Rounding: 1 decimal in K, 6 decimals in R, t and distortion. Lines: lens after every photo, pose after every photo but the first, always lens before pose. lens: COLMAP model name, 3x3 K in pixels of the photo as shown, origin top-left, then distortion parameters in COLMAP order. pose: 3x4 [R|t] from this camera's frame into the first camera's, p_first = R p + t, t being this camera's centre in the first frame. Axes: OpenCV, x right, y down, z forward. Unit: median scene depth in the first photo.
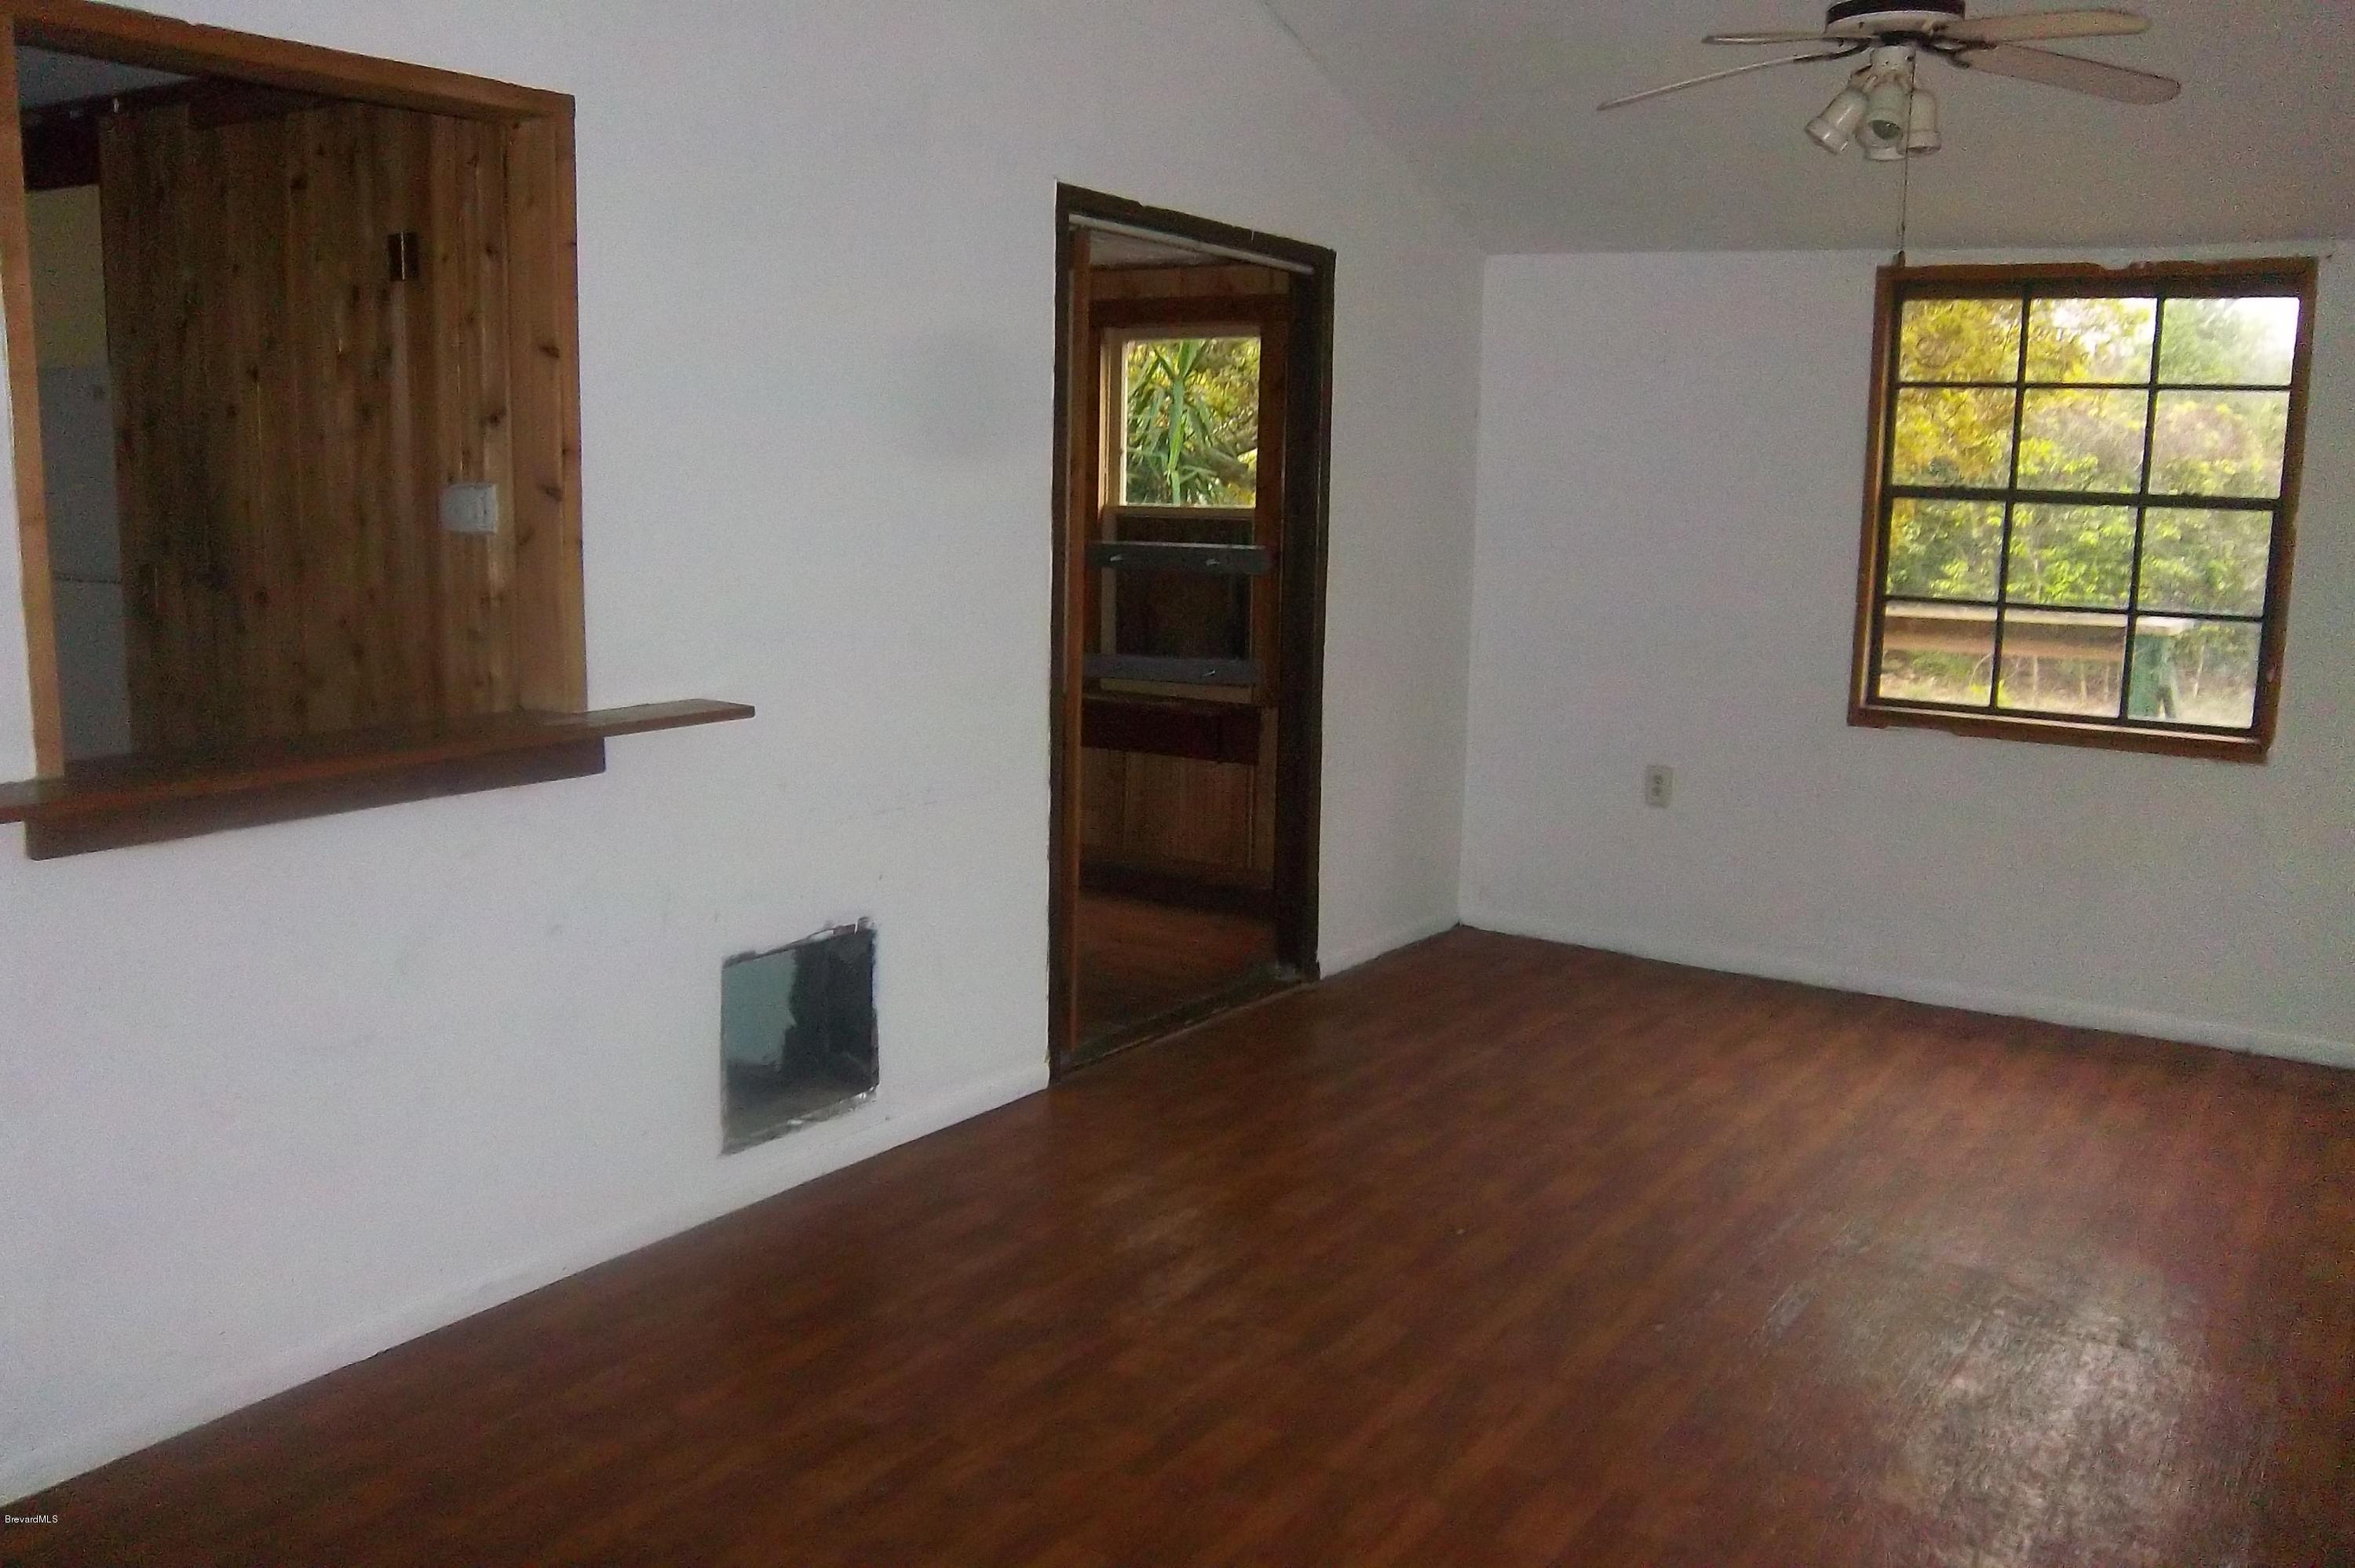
lens RADIAL K [[1961.0, 0, 1177.5], [0, 1961.0, 784.0], [0, 0, 1]] dist [-0.058937, -0.004786]
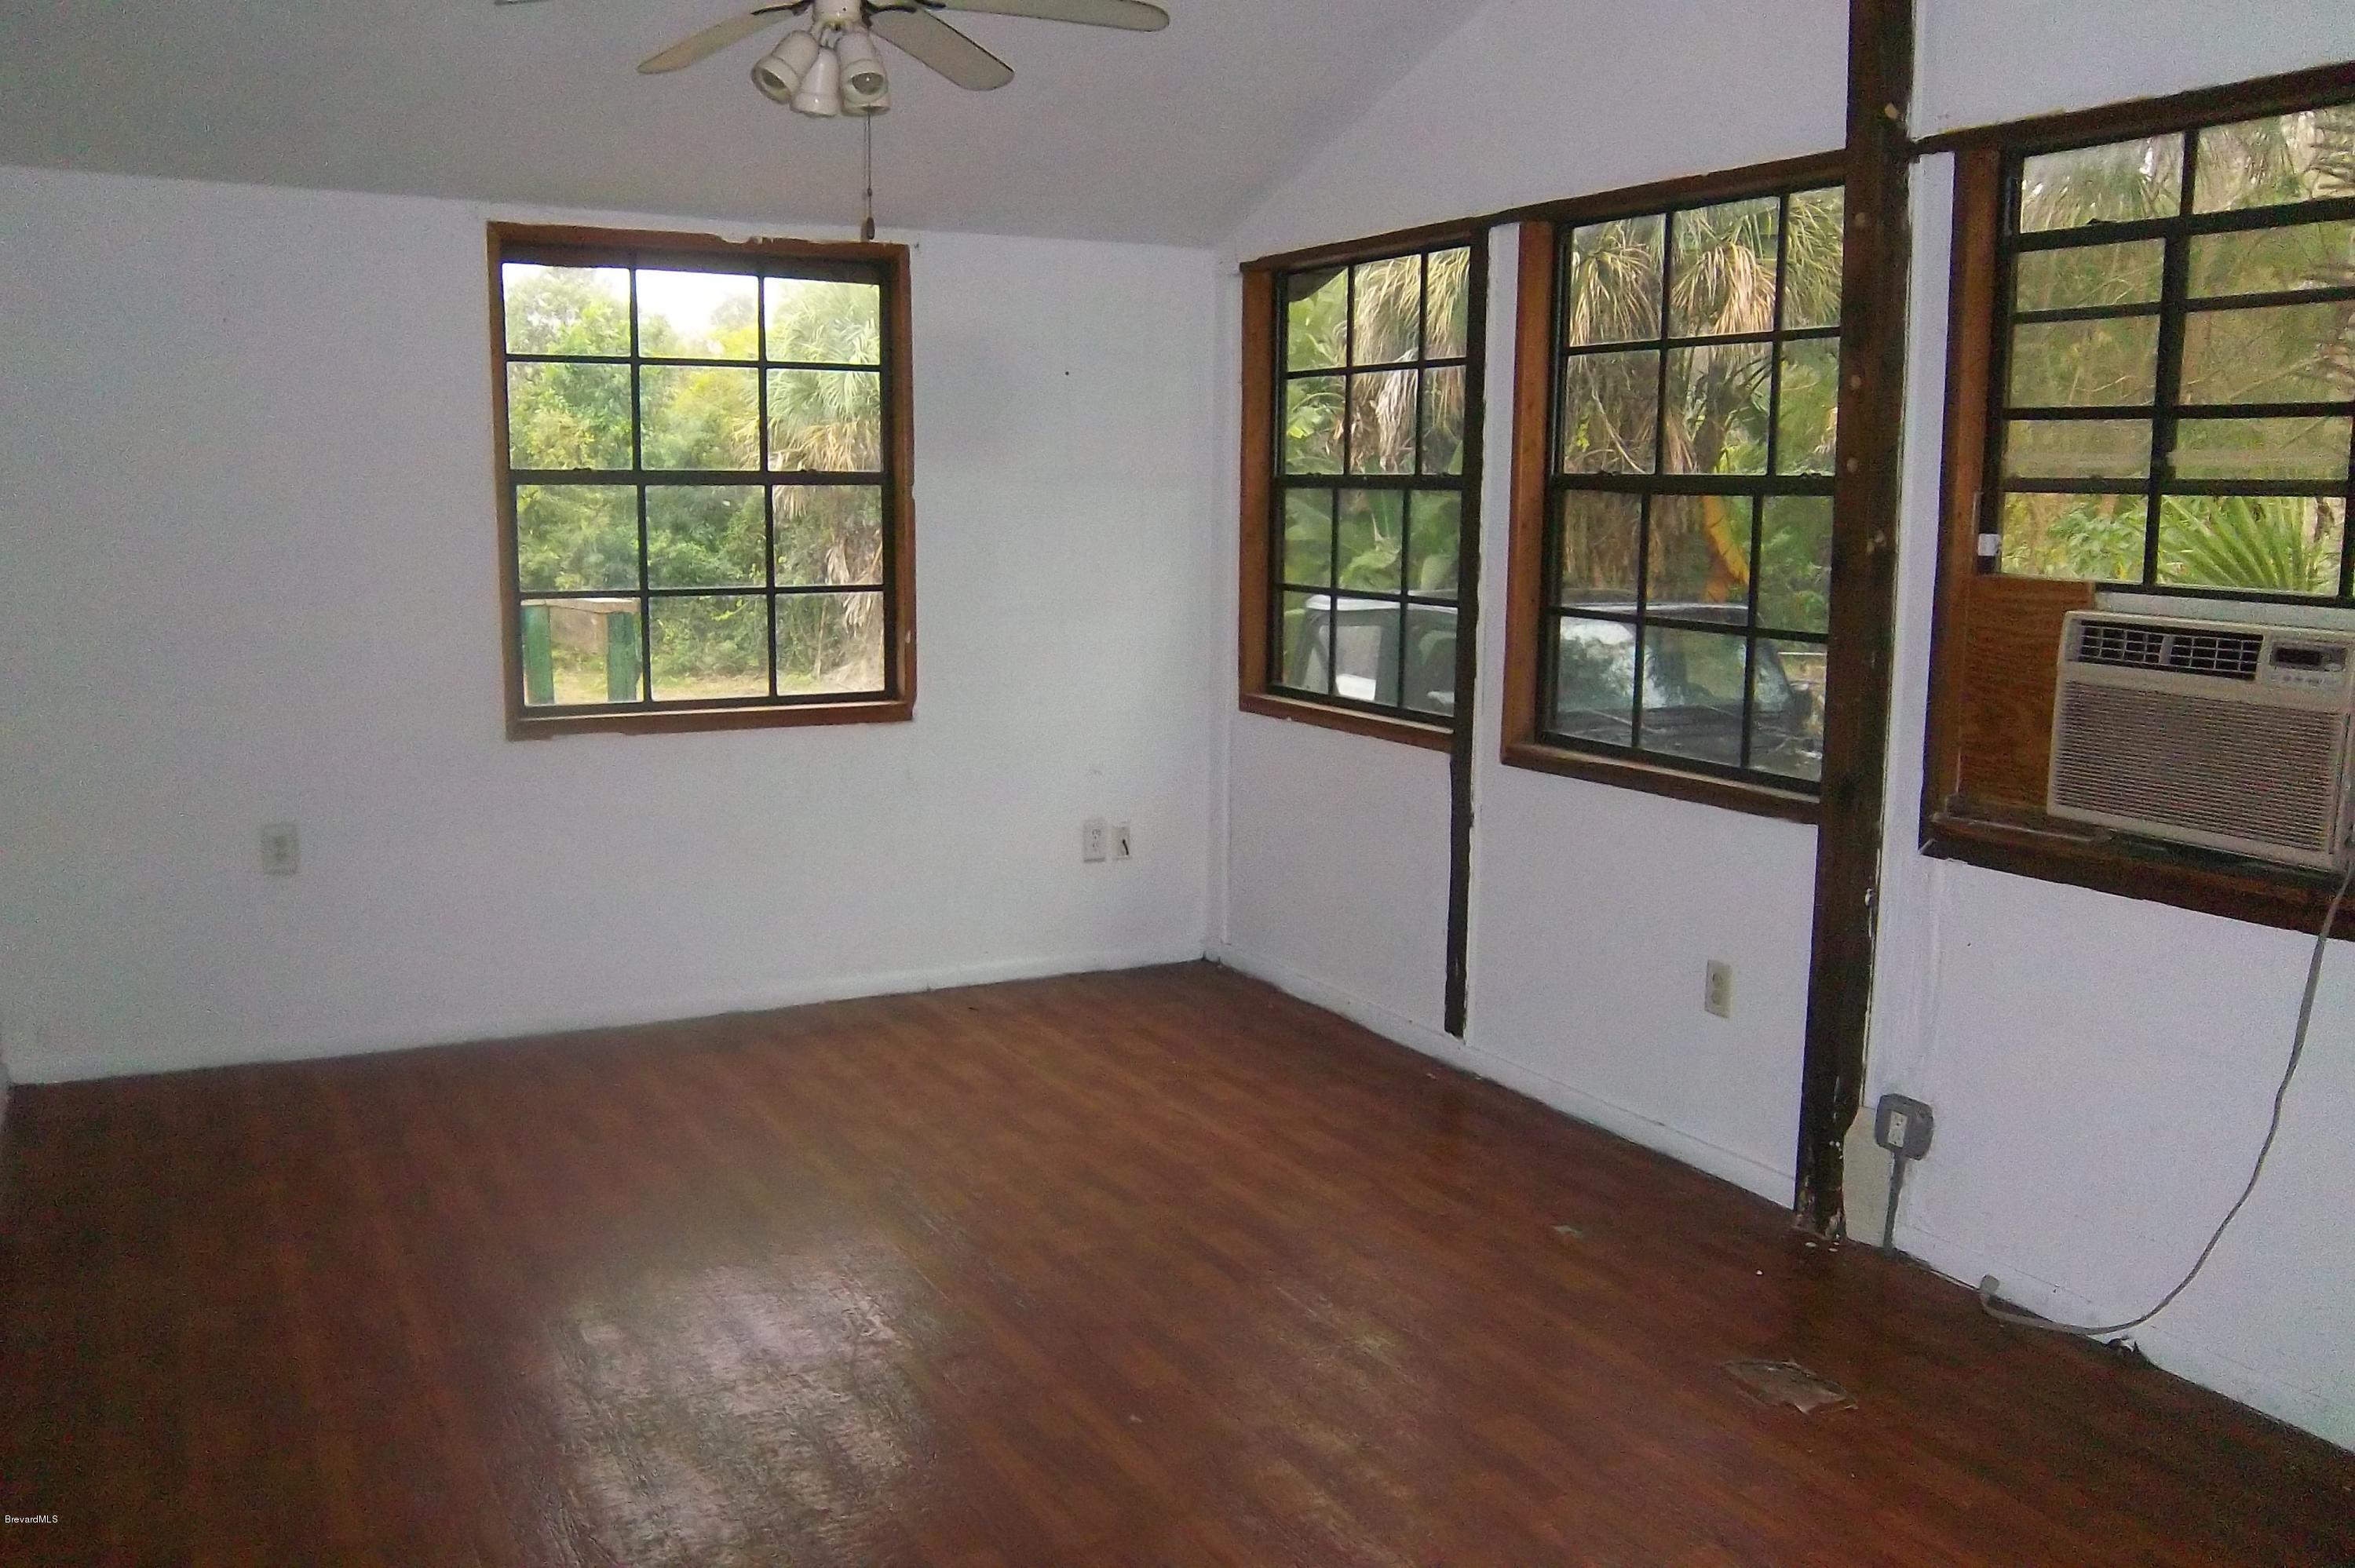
lens RADIAL K [[1997.8, 0, 1175.8], [0, 1997.8, 755.3], [0, 0, 1]] dist [0.003652, -0.000047]
pose [[0.504353, -0.141767, 0.851780, -0.302648], [0.141116, 0.986701, 0.080666, -0.059738], [-0.851889, 0.079516, 0.517651, 0.298224]]
